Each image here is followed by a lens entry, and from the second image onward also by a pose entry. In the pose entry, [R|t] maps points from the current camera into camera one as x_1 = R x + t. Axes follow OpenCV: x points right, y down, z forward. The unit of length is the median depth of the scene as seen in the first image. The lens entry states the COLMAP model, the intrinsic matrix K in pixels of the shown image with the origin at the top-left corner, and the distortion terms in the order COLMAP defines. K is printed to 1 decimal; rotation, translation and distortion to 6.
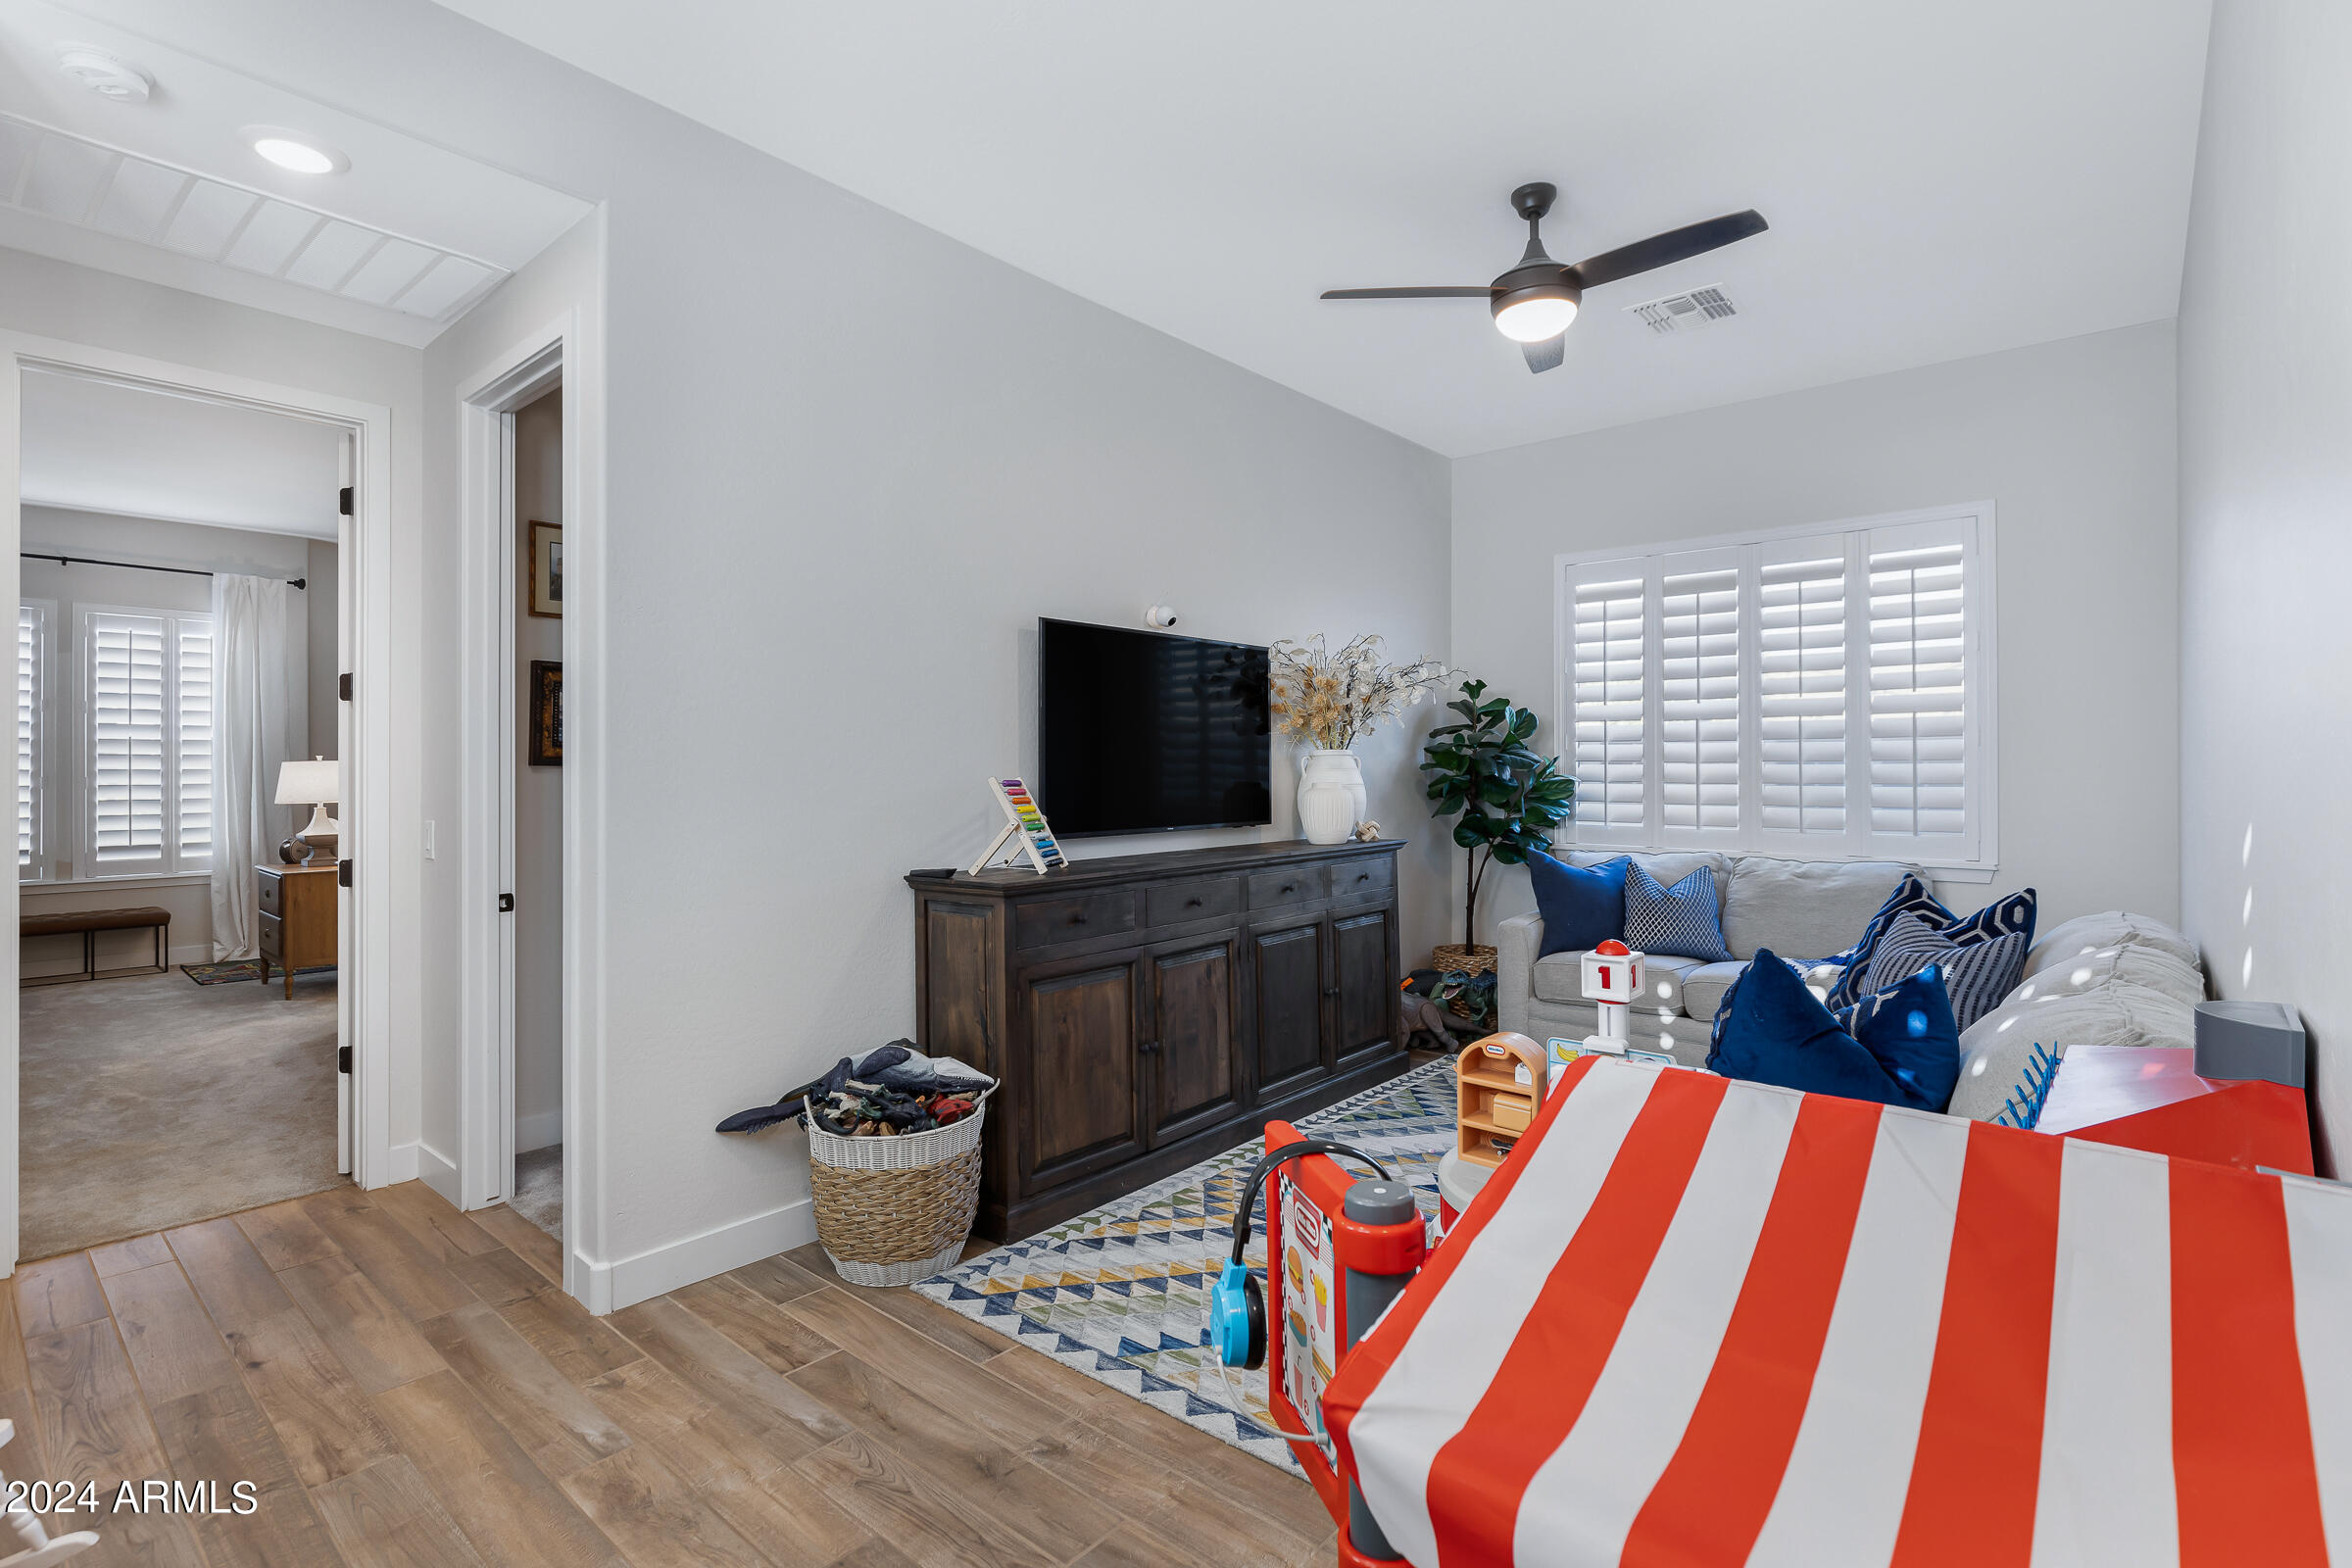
lens RADIAL K [[1092.5, 0, 1200.7], [0, 1092.5, 767.6], [0, 0, 1]] dist [-0.018946, -0.000788]
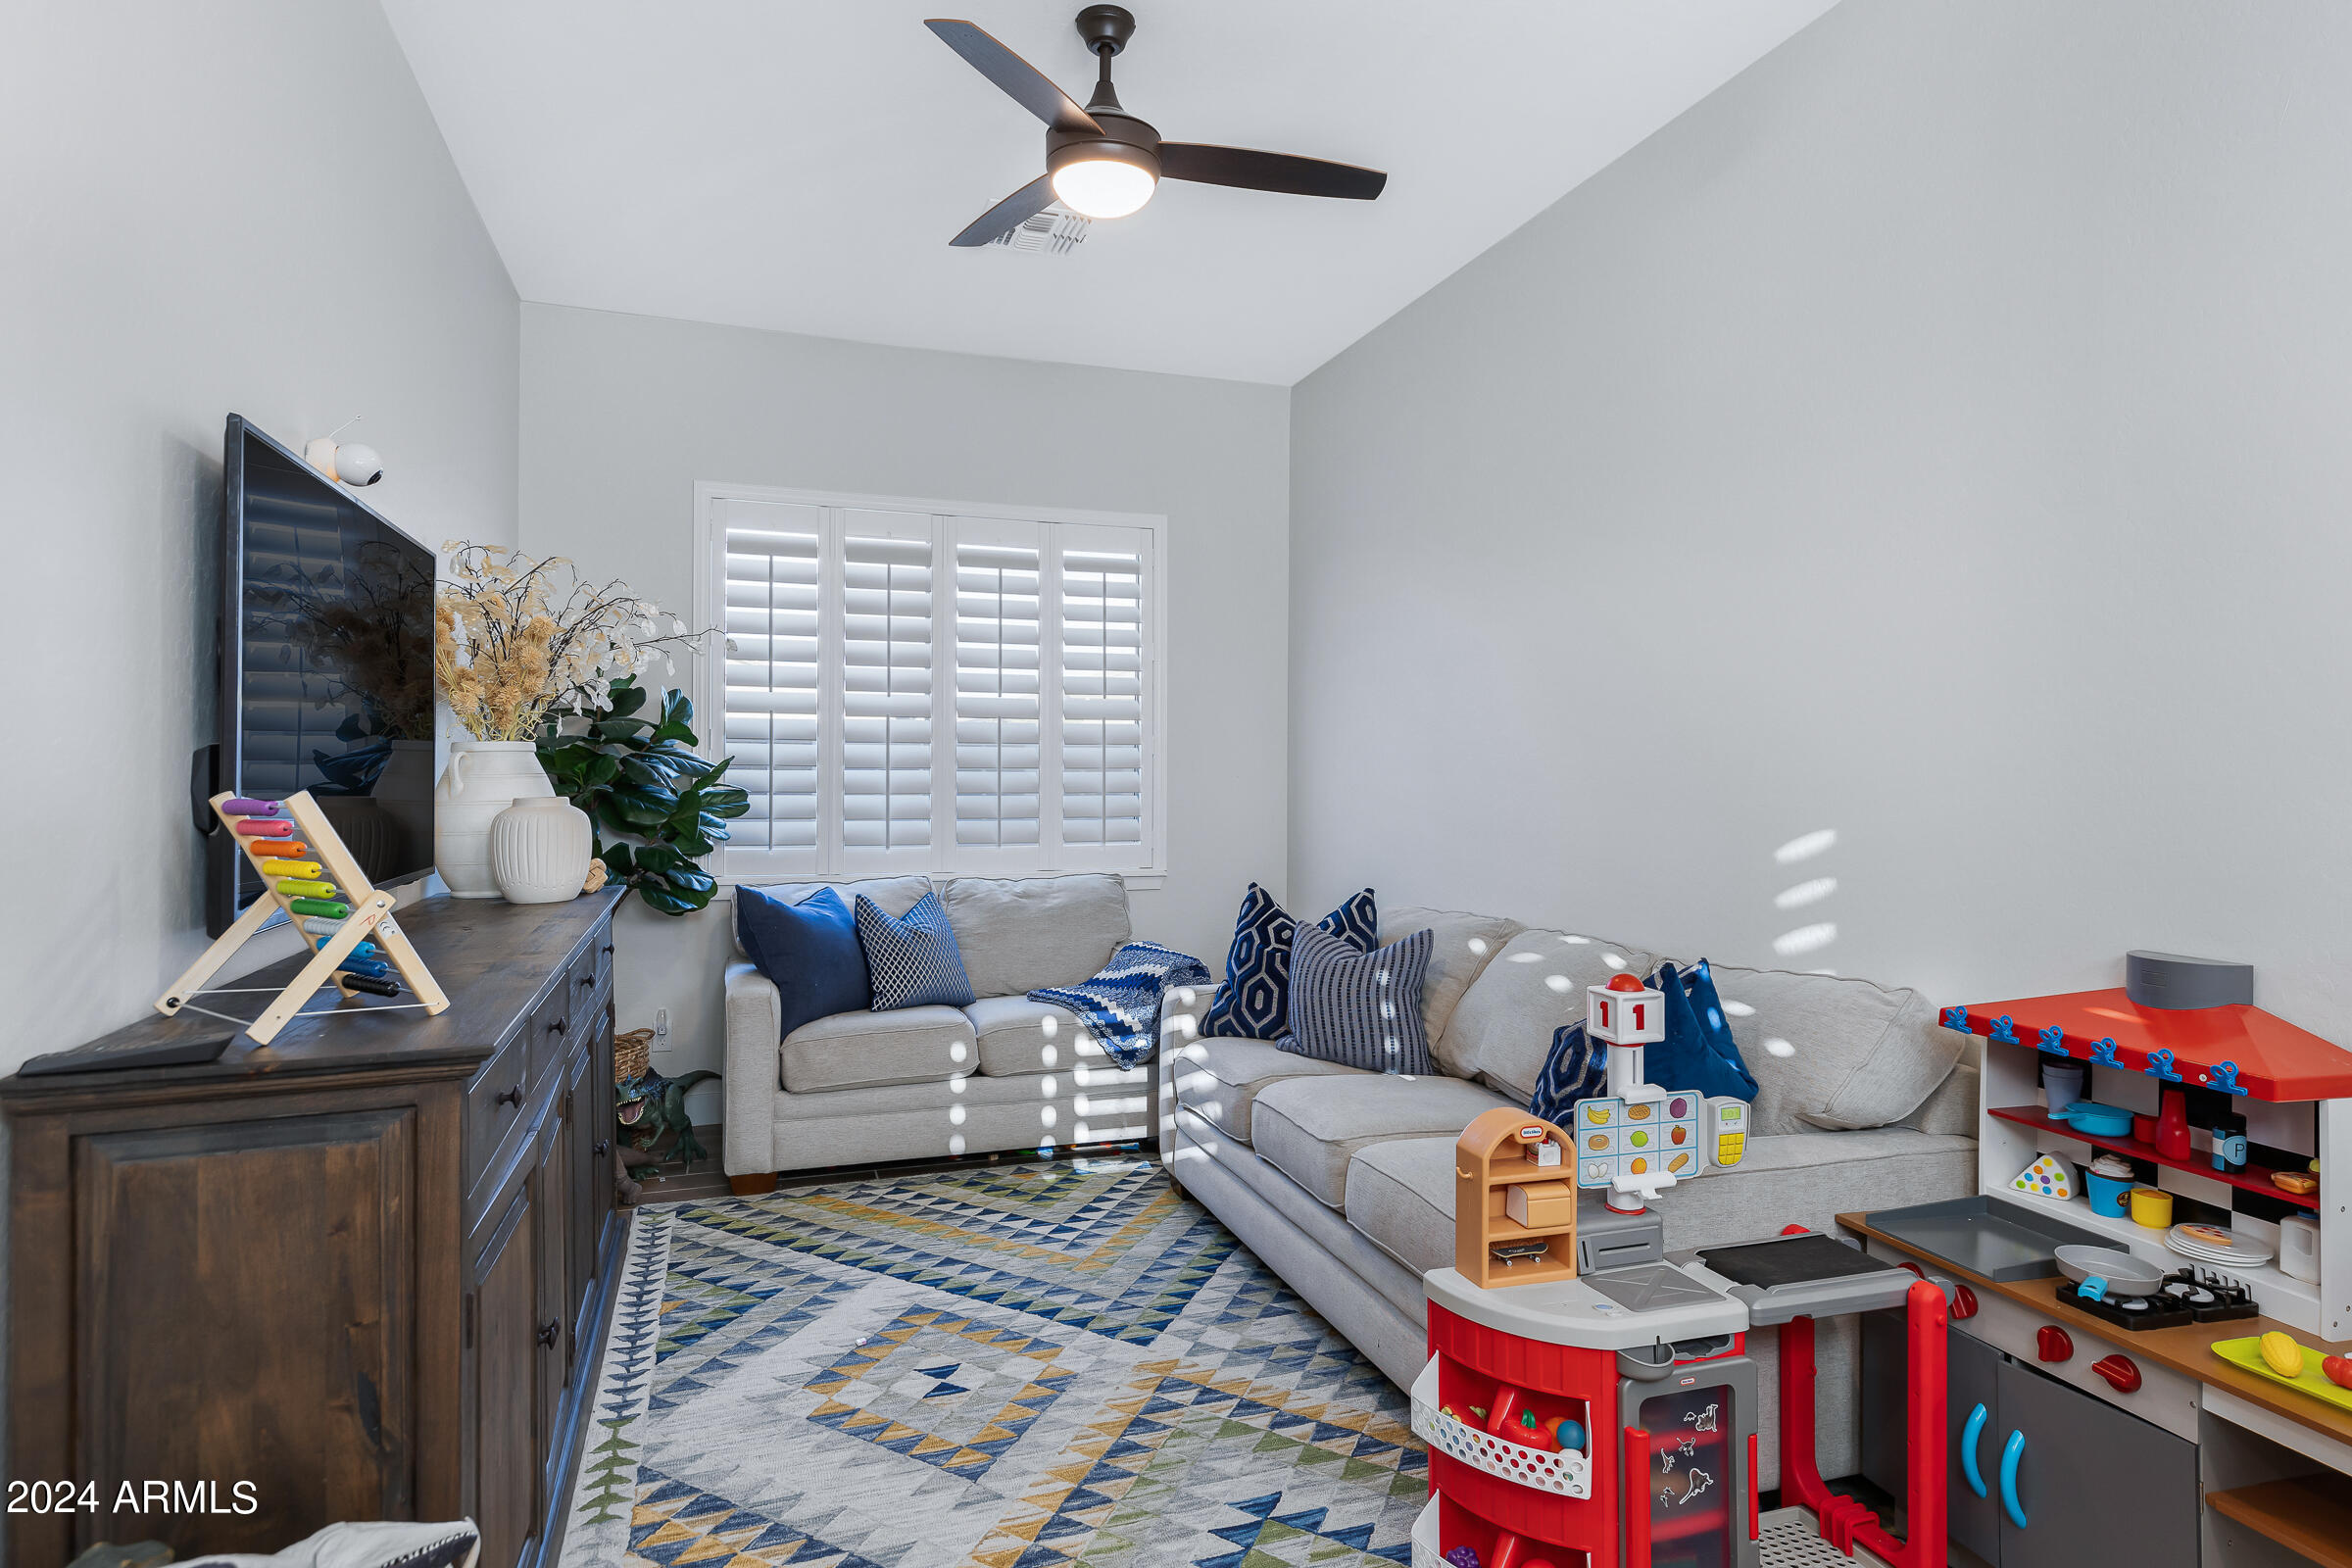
lens RADIAL K [[1313.4, 0, 1179.1], [0, 1313.4, 766.2], [0, 0, 1]] dist [0.027689, -0.001084]
pose [[0.519687, 0.010775, 0.854289, -0.327130], [-0.006528, 0.999941, -0.008641, 0.000946], [-0.854332, -0.001086, 0.519727, 0.341892]]
